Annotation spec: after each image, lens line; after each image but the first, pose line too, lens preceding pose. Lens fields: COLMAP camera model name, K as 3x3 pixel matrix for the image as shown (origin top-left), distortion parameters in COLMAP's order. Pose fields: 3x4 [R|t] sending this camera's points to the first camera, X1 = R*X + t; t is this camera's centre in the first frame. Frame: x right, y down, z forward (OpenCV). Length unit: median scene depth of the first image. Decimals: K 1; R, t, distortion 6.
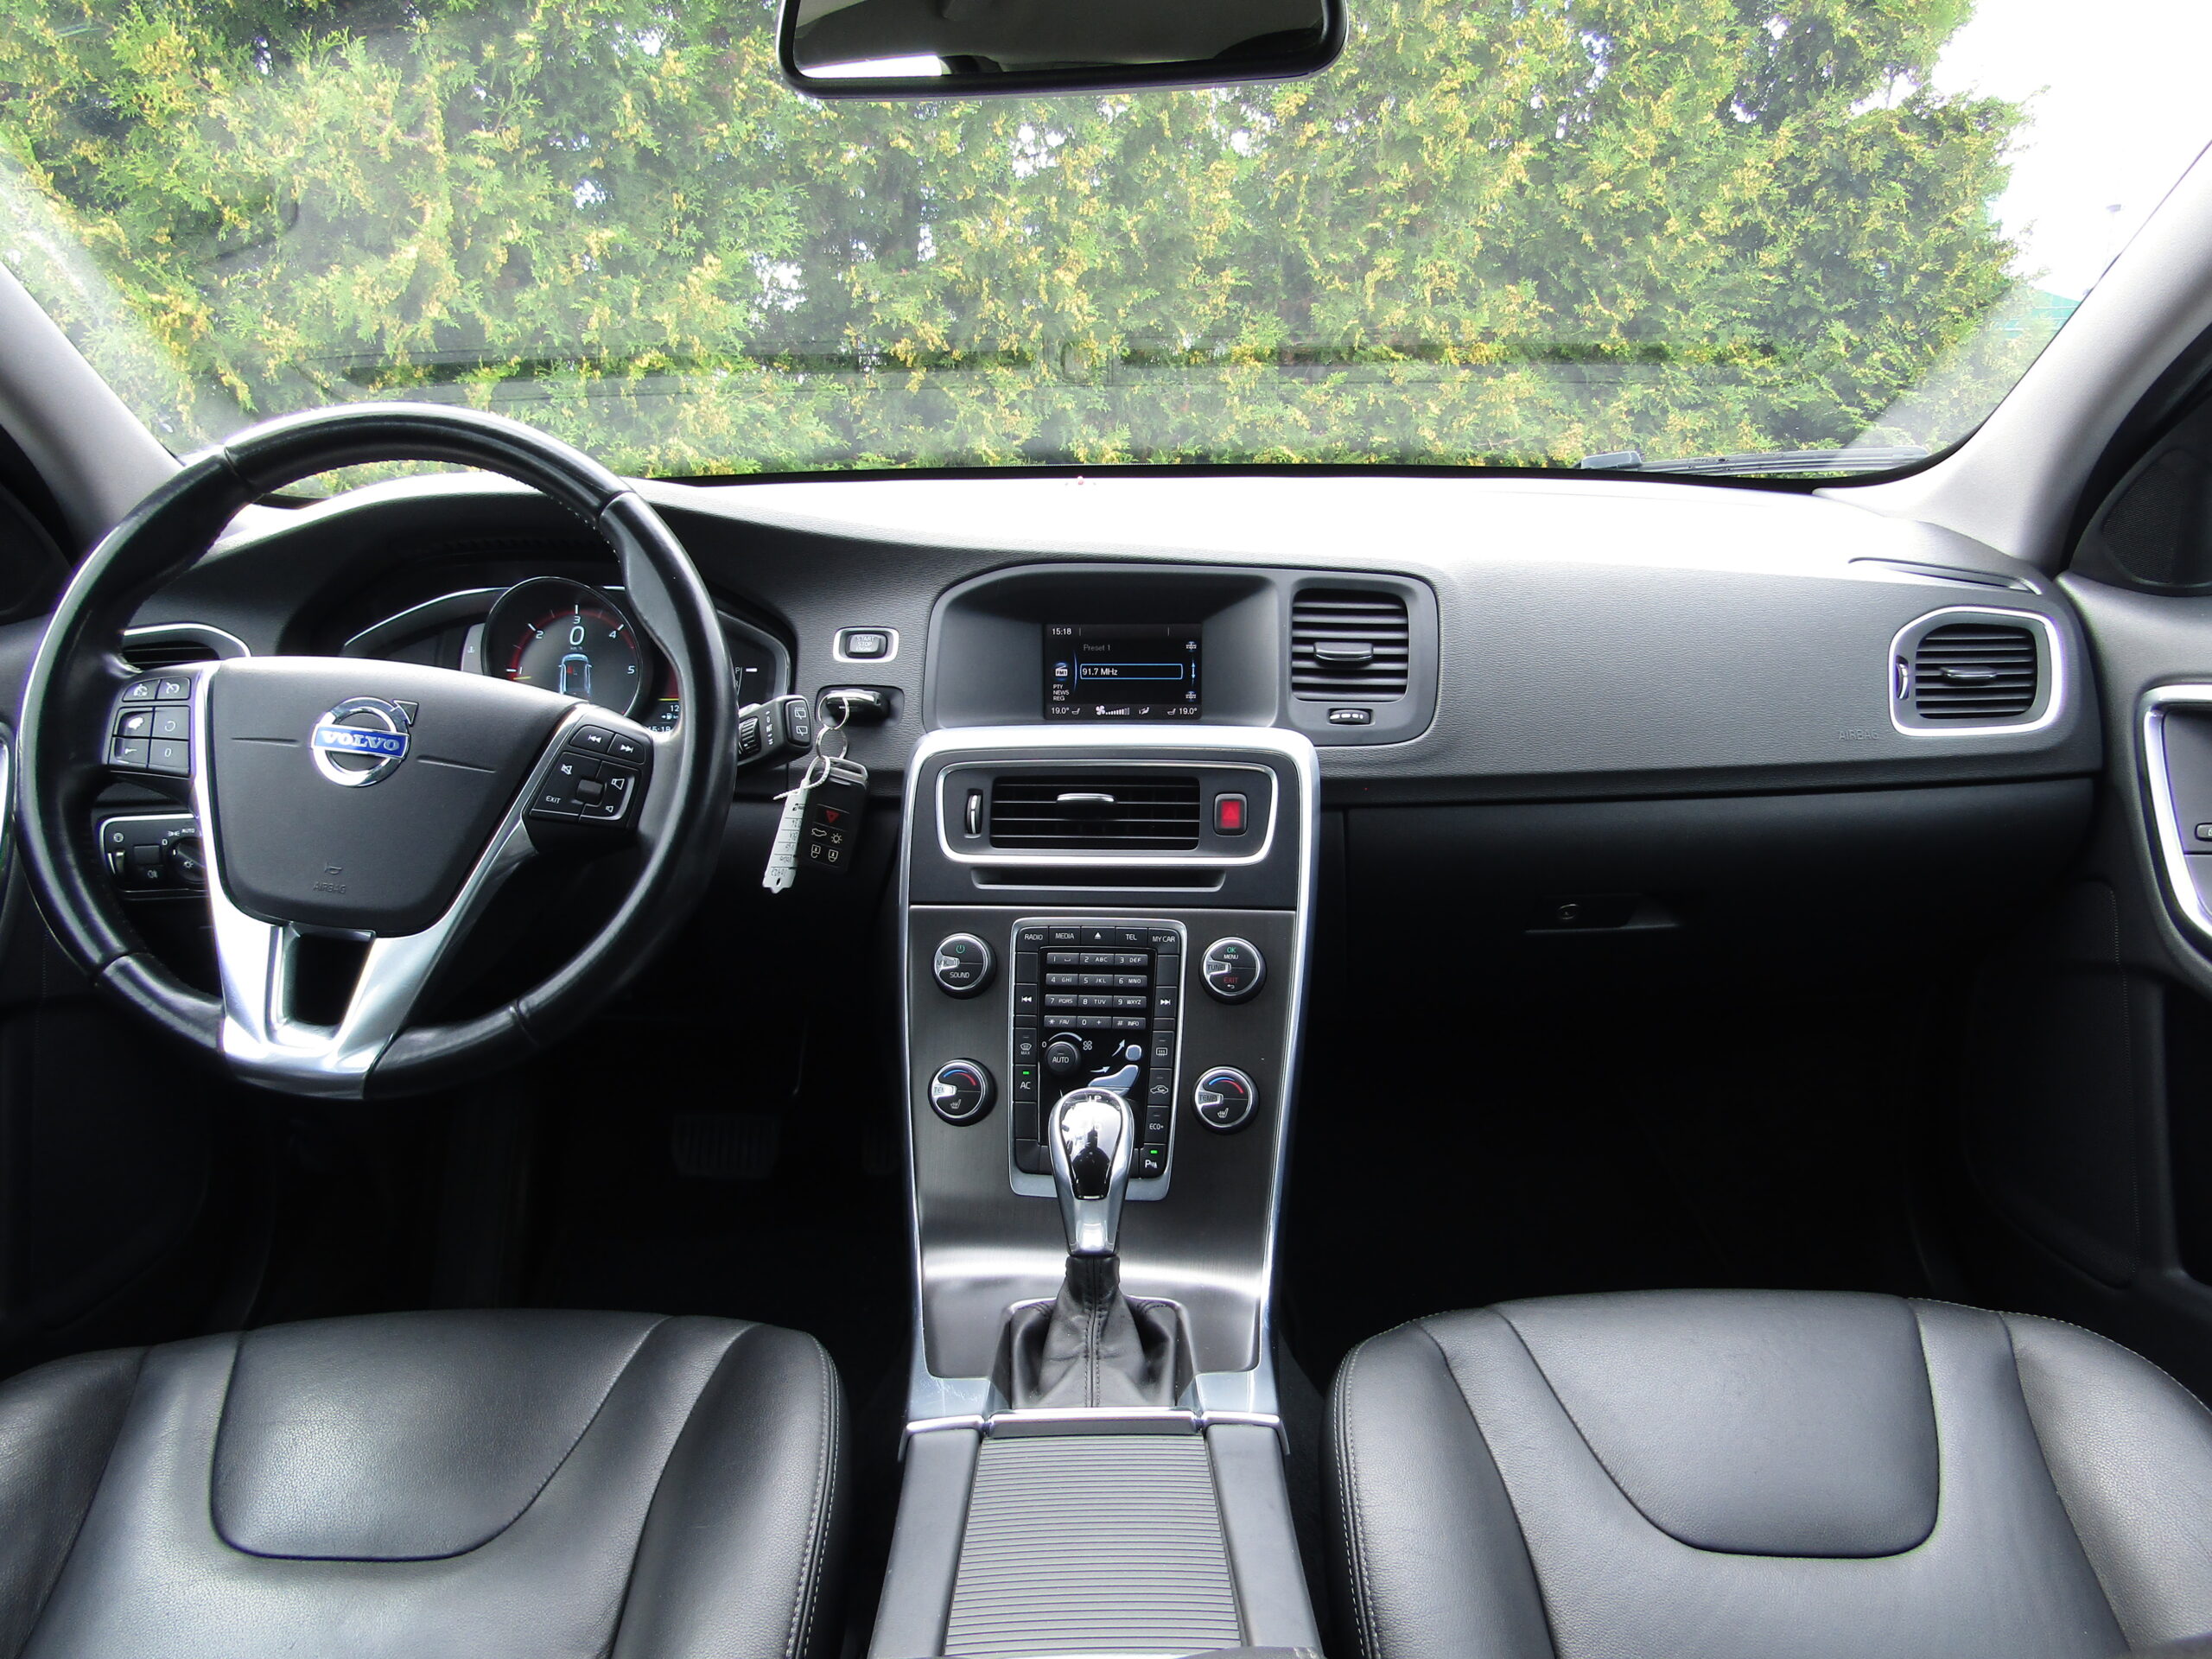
lens RADIAL K [[1552.4, 0, 1106.0], [0, 1552.4, 829.5], [0, 0, 1]] dist [-0.003023, -0.002500]
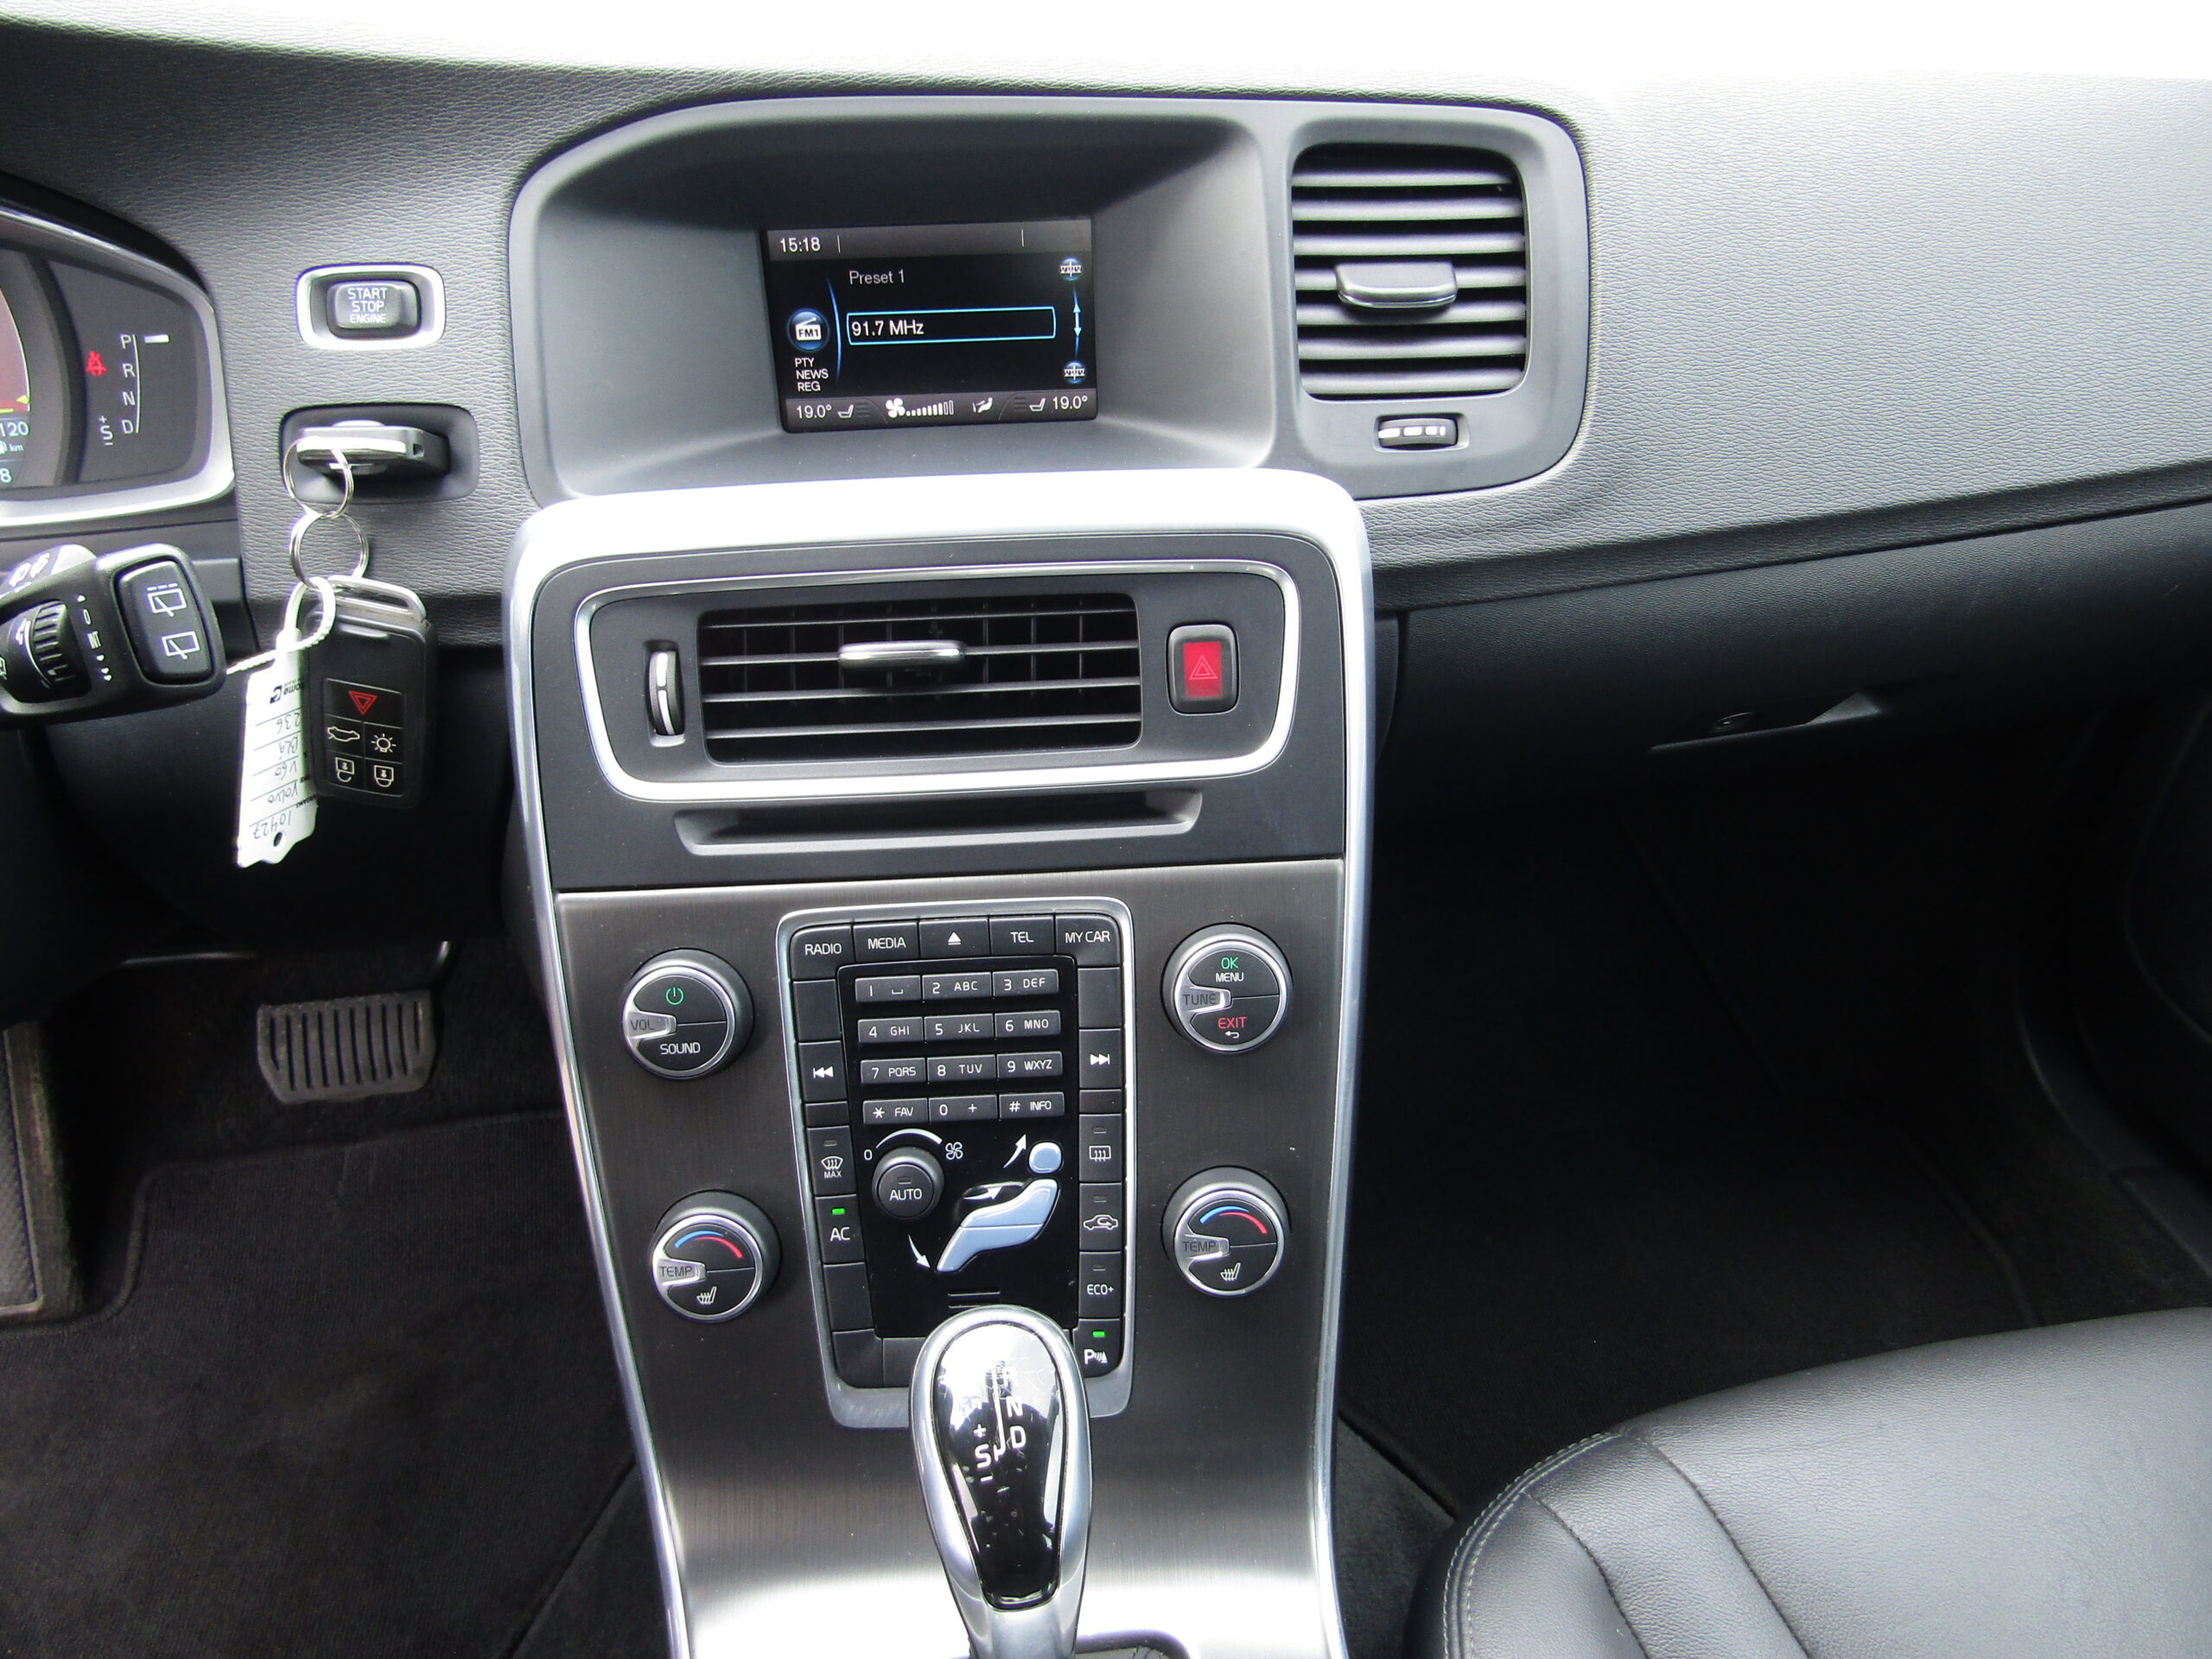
lens RADIAL K [[1552.4, 0, 1106.0], [0, 1552.4, 829.5], [0, 0, 1]] dist [-0.003023, -0.002500]
pose [[0.985504, -0.098240, 0.138314, -0.021861], [0.046617, 0.940706, 0.336006, -0.125655], [-0.163122, -0.324687, 0.931649, 0.524592]]
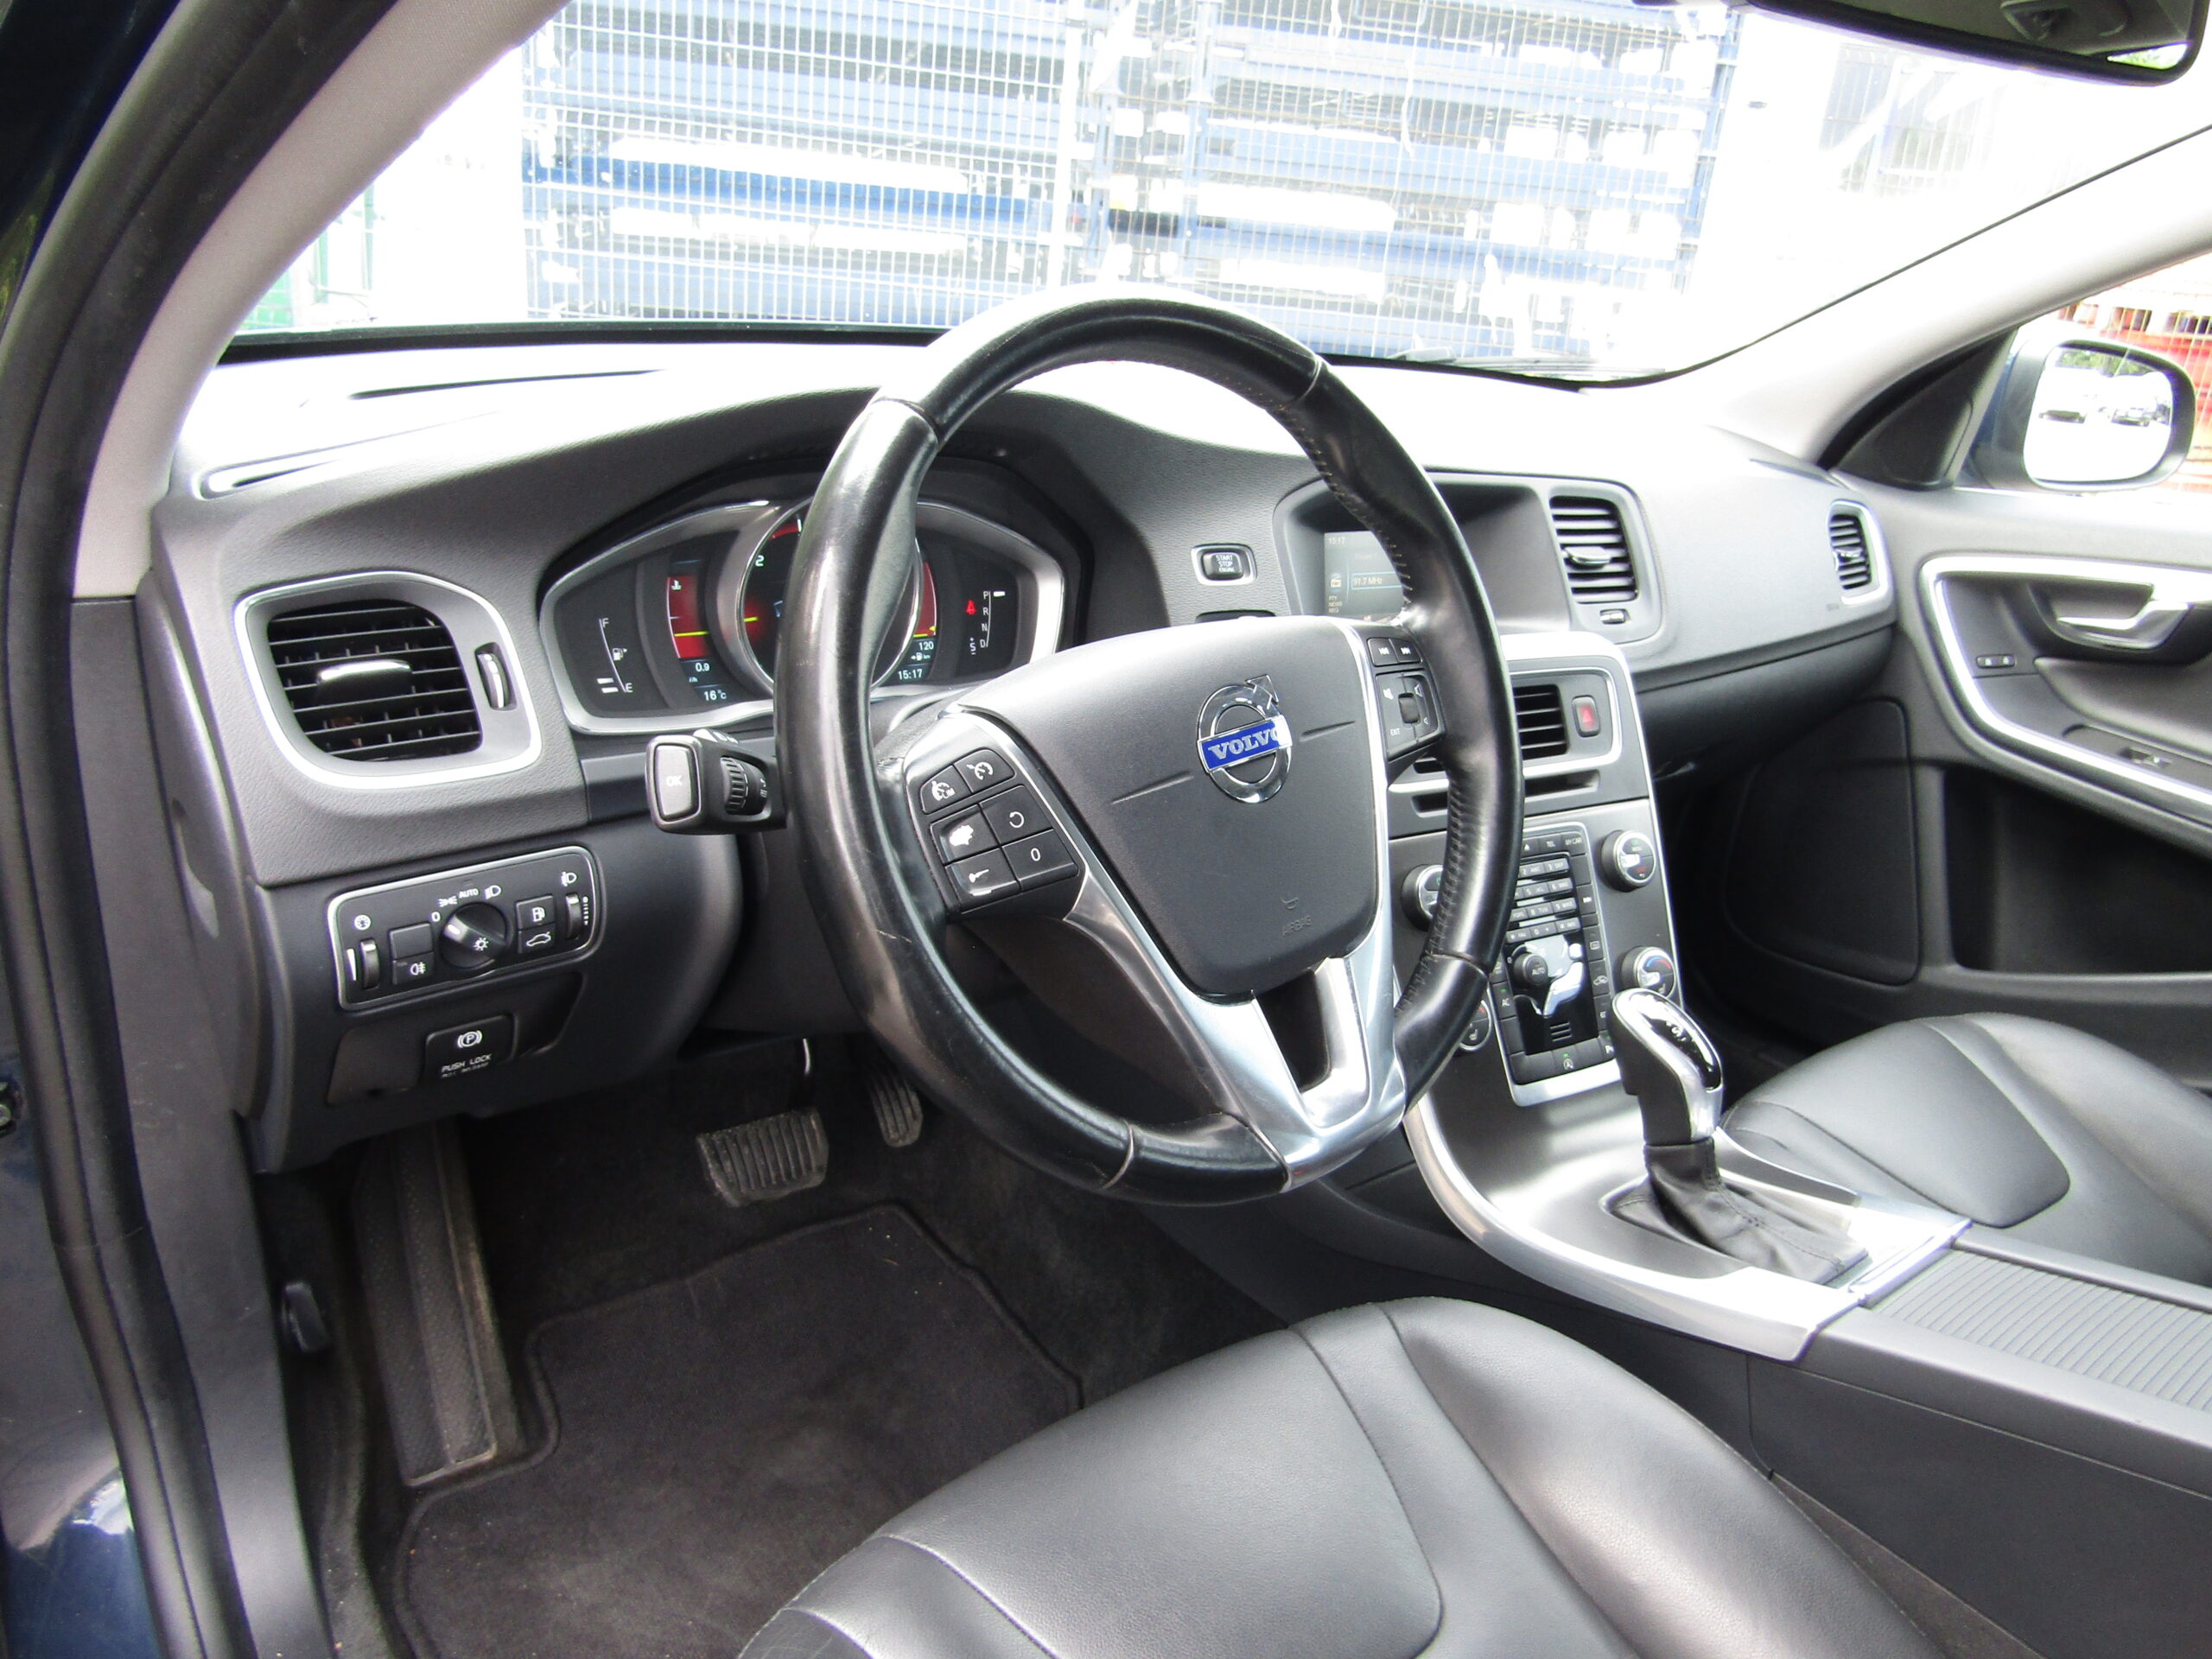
lens RADIAL K [[1552.4, 0, 1106.0], [0, 1552.4, 829.5], [0, 0, 1]] dist [-0.003023, -0.002500]
pose [[0.798664, -0.141149, 0.584990, -0.805352], [0.076106, 0.987989, 0.134483, -0.100105], [-0.596946, -0.062885, 0.799813, 0.333768]]
